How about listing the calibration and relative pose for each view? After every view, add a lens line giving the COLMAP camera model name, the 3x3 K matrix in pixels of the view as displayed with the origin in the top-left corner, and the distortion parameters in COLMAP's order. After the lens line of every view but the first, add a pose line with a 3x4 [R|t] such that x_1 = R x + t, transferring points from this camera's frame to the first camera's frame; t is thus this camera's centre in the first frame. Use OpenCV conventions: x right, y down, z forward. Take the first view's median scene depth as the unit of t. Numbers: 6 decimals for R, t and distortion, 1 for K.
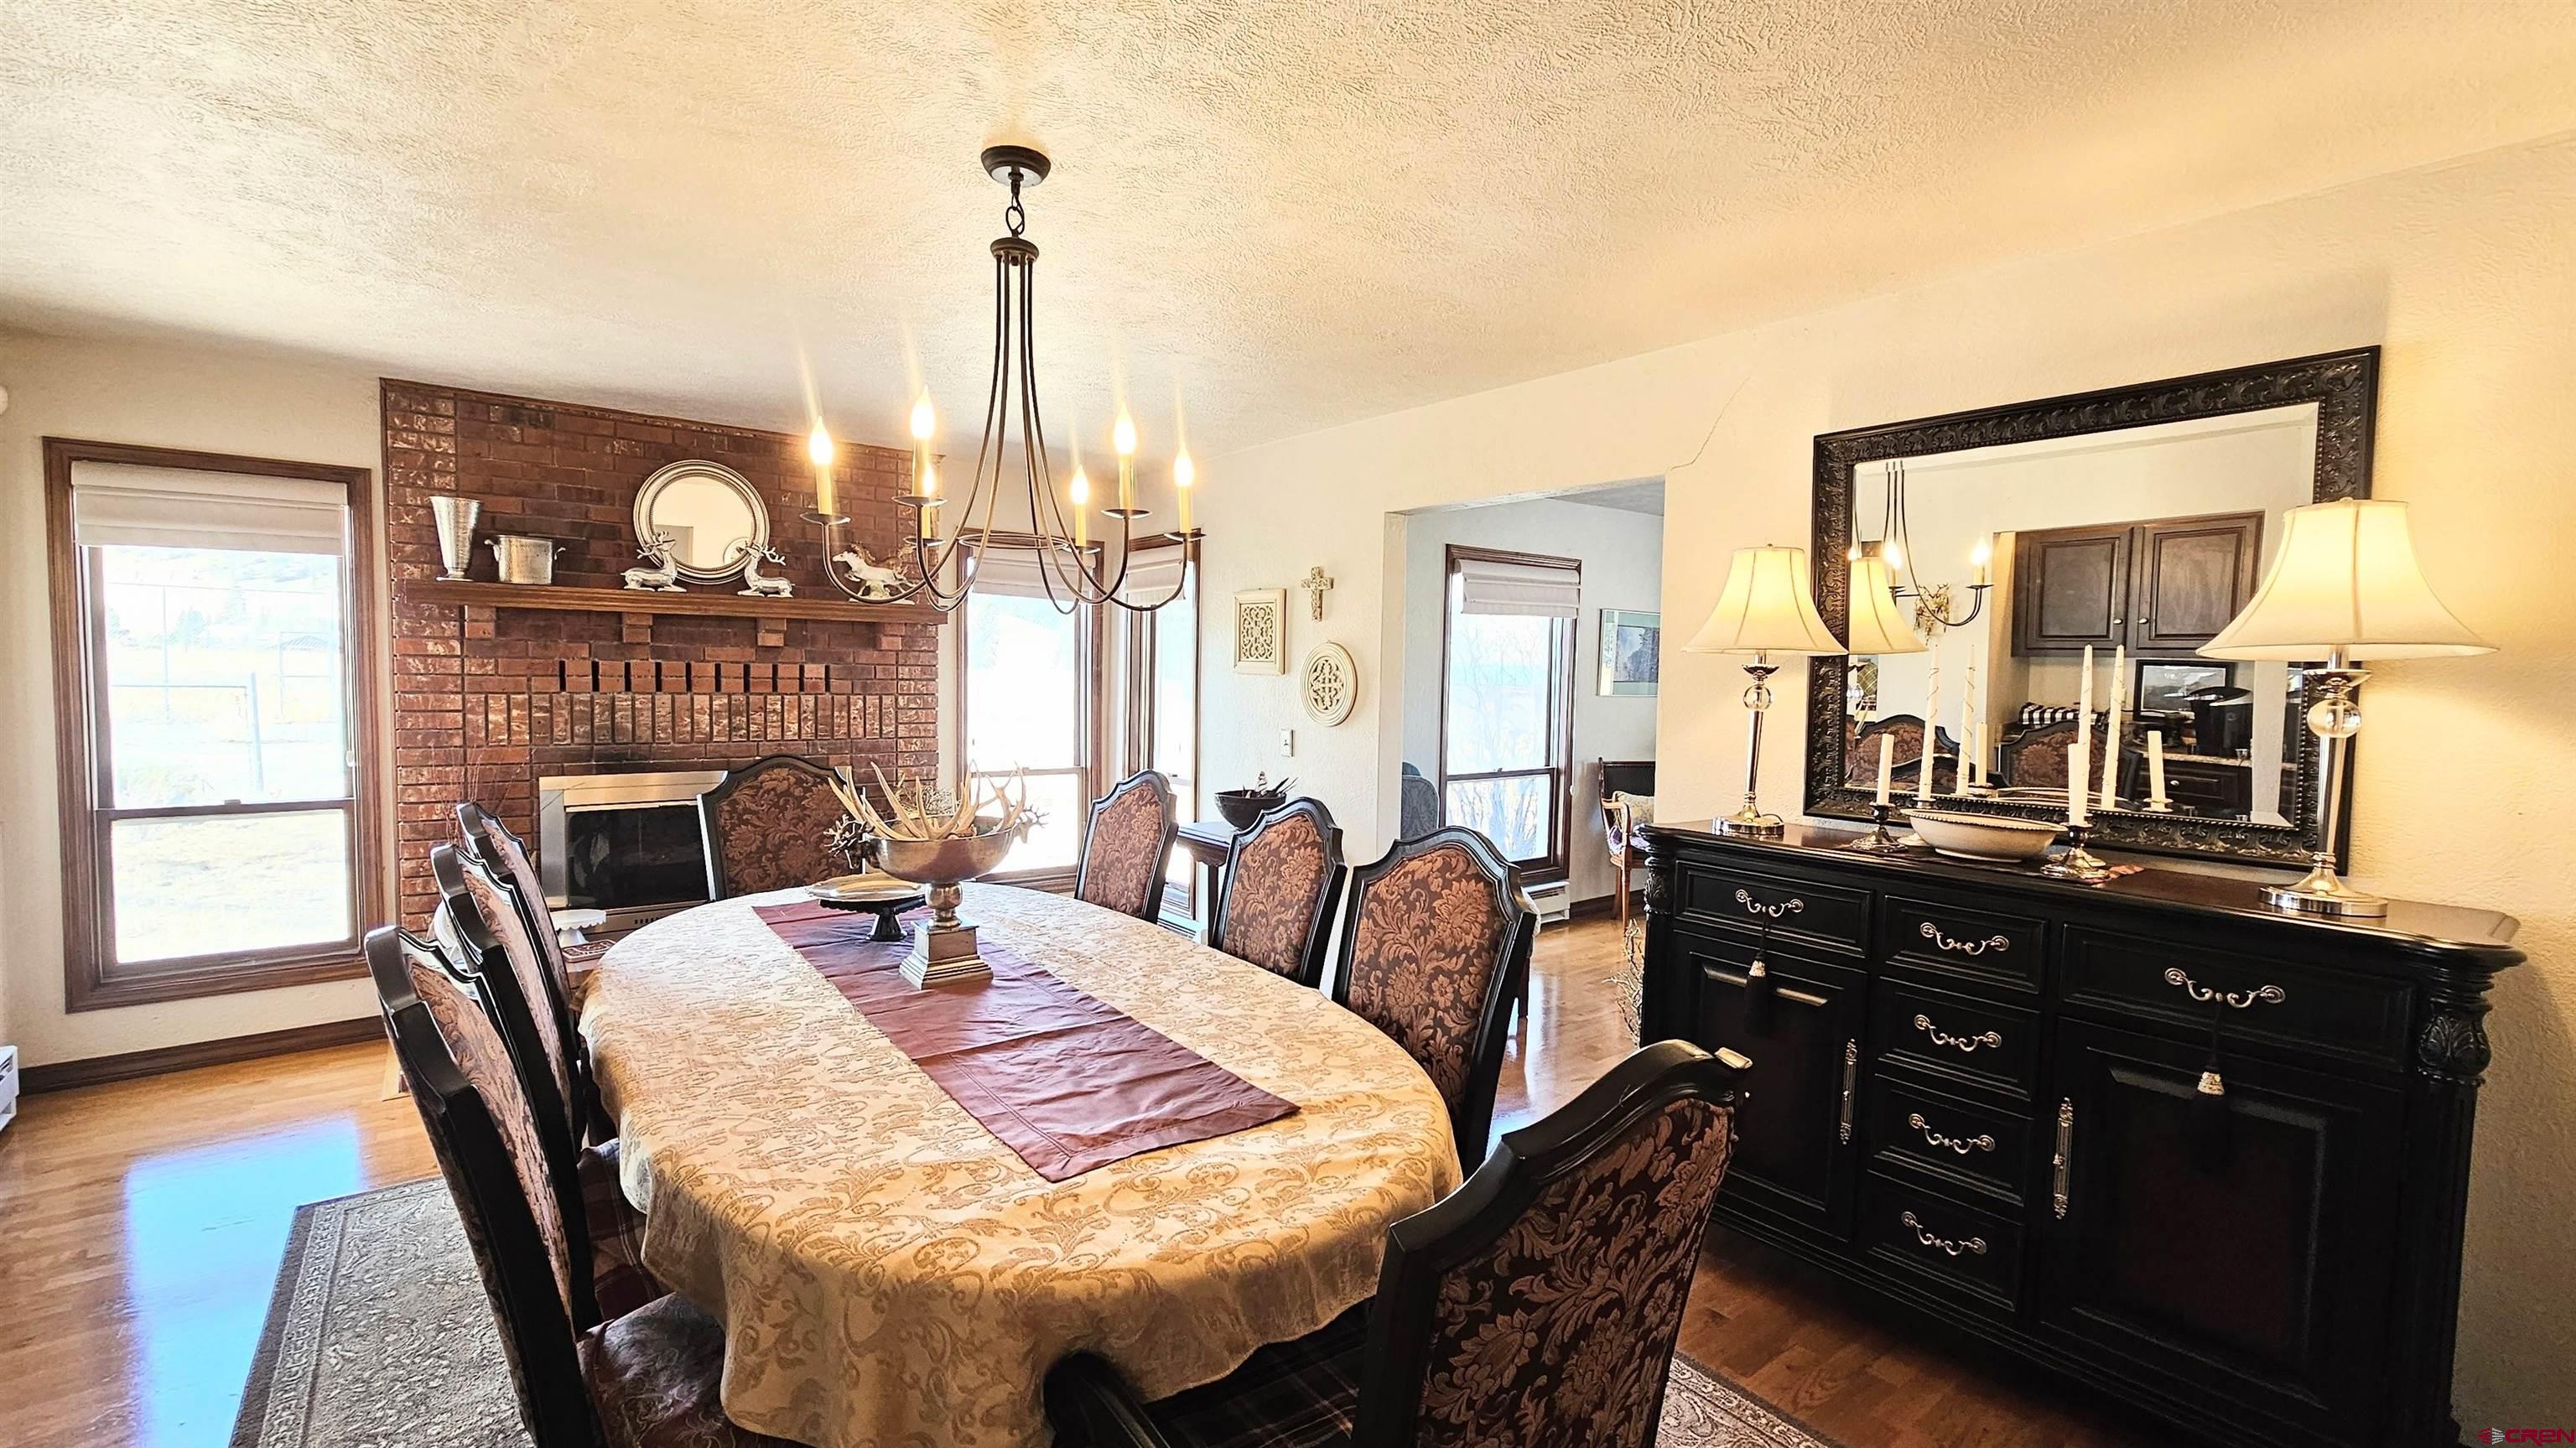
lens RADIAL K [[1053.9, 0, 1288.0], [0, 1053.9, 724.0], [0, 0, 1]] dist [-0.005913, -0.000386]
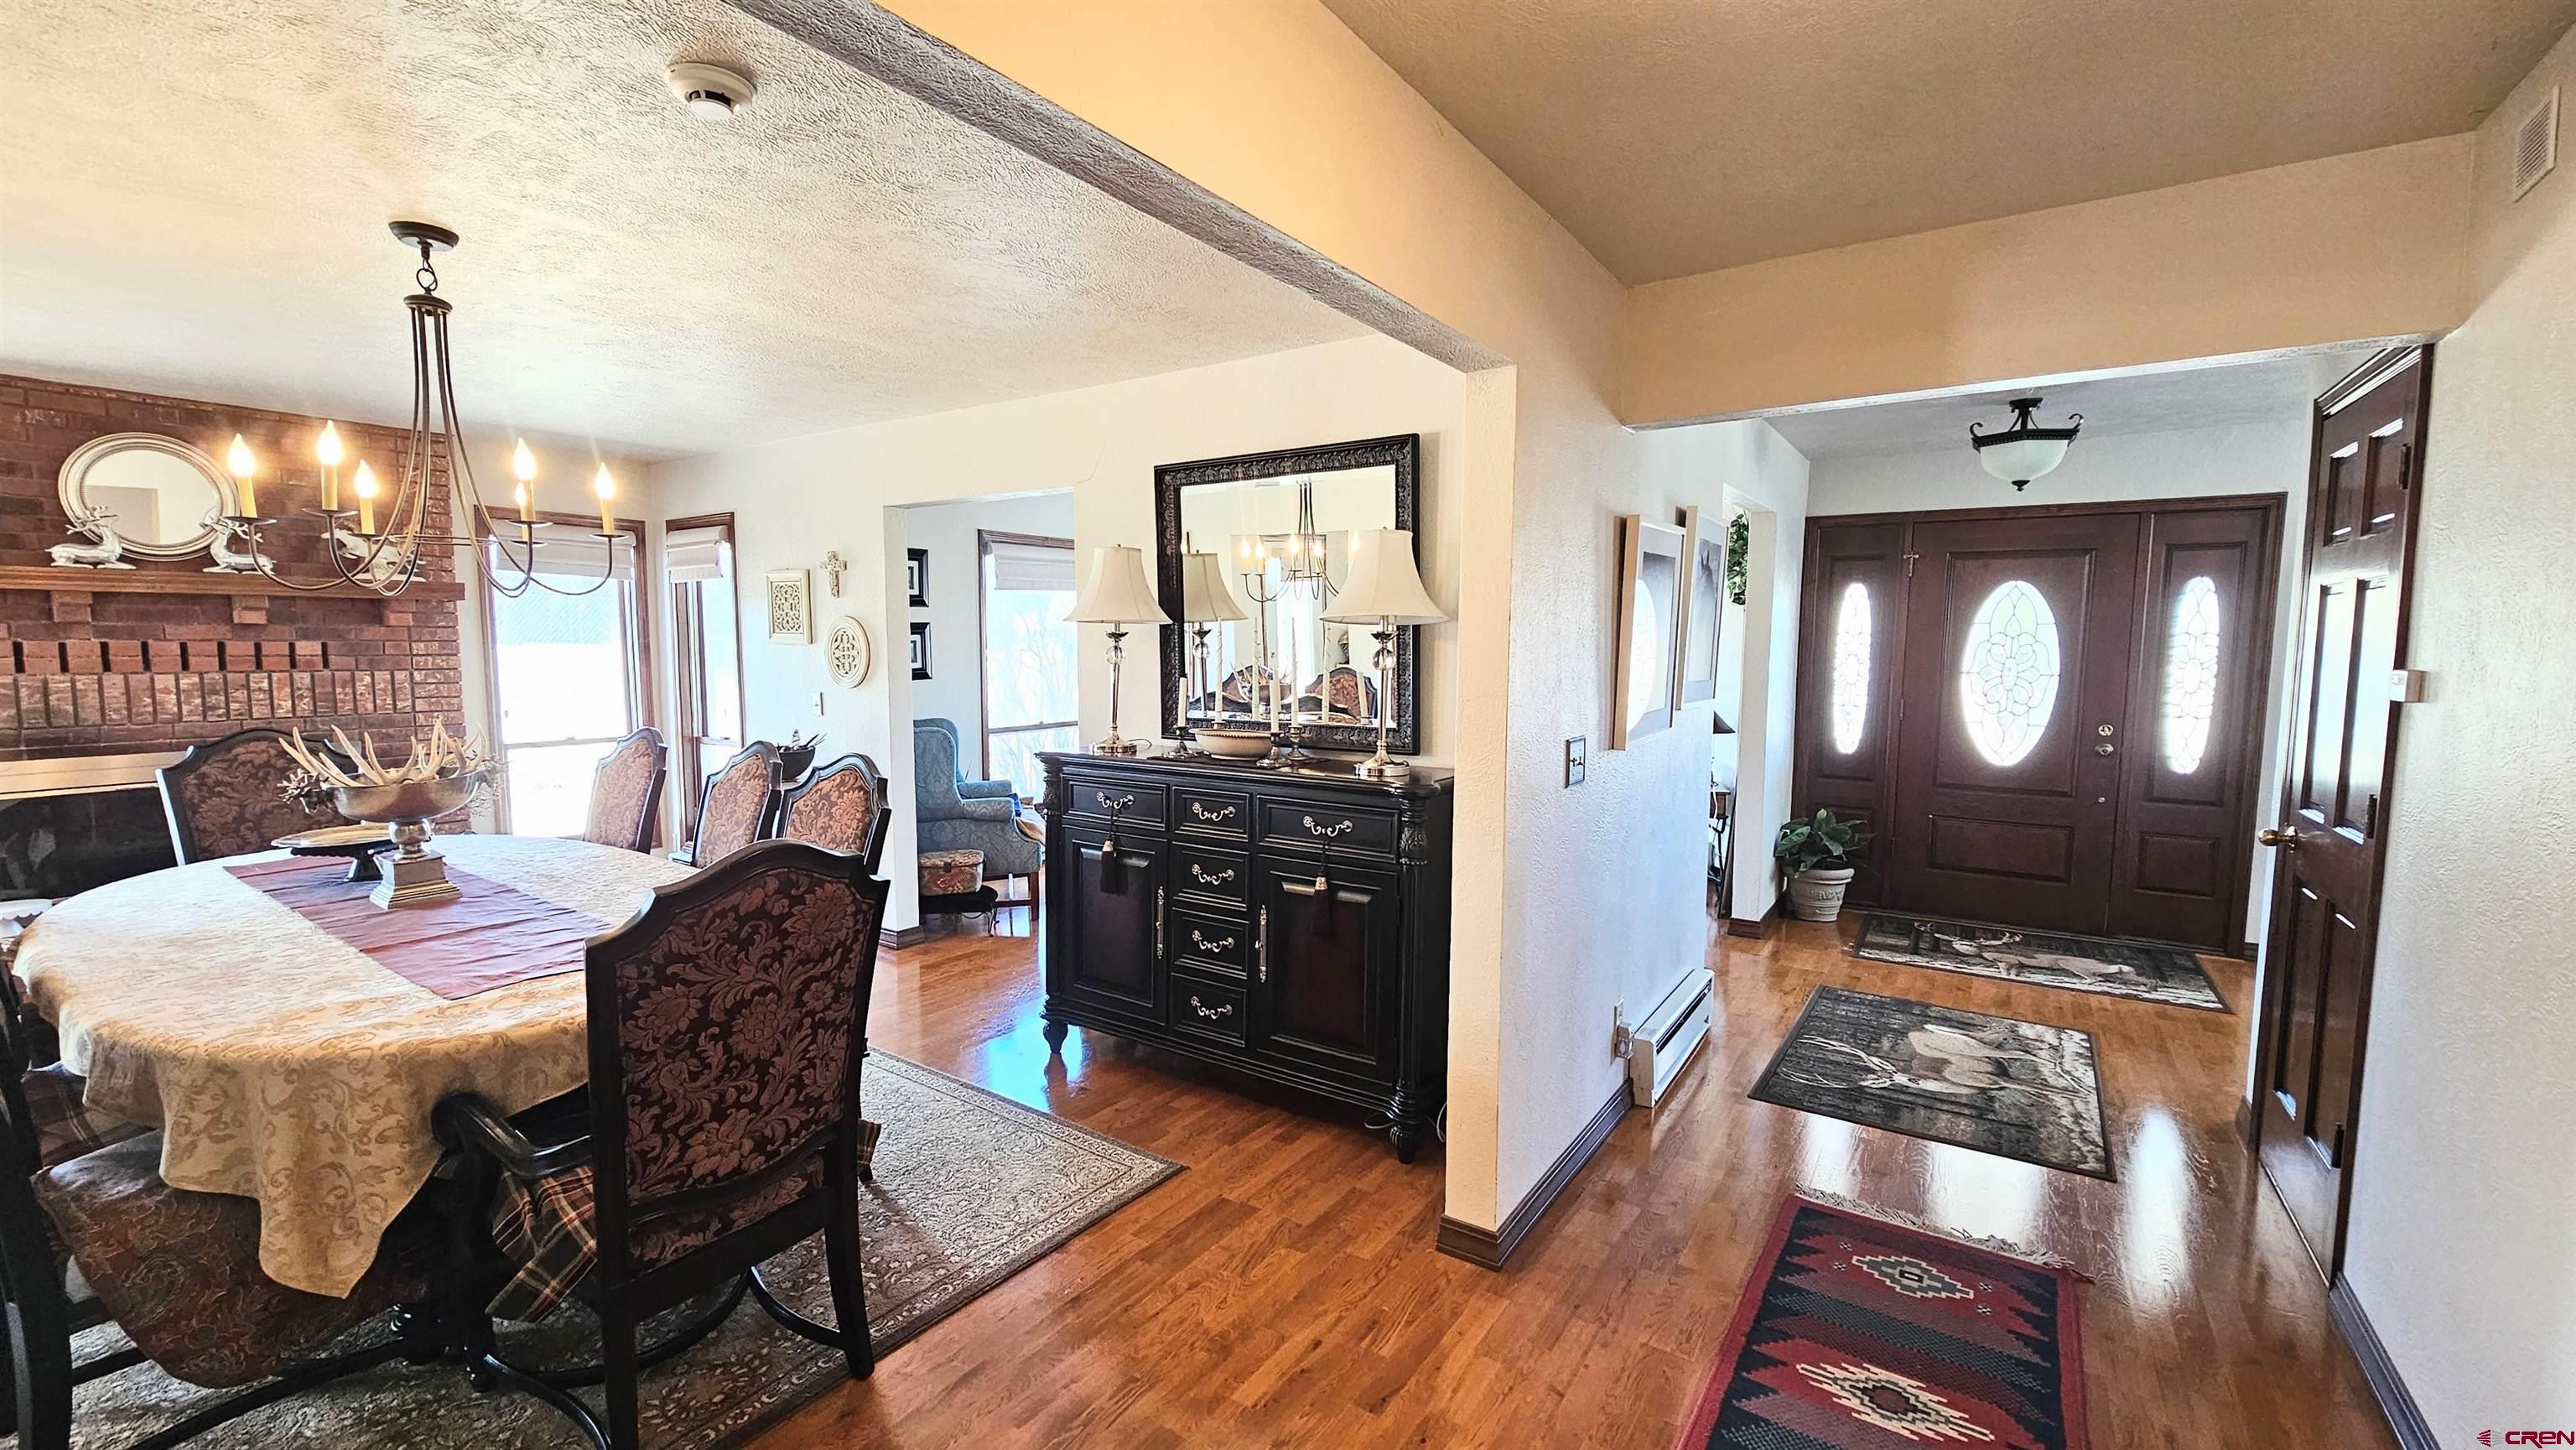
lens RADIAL K [[1025.7, 0, 1294.5], [0, 1025.7, 727.8], [0, 0, 1]] dist [-0.016510, 0.005393]
pose [[0.951900, -0.039905, 0.303801, 0.288255], [0.028833, 0.998749, 0.040845, 0.025396], [-0.305051, -0.030121, 0.951860, -0.408736]]
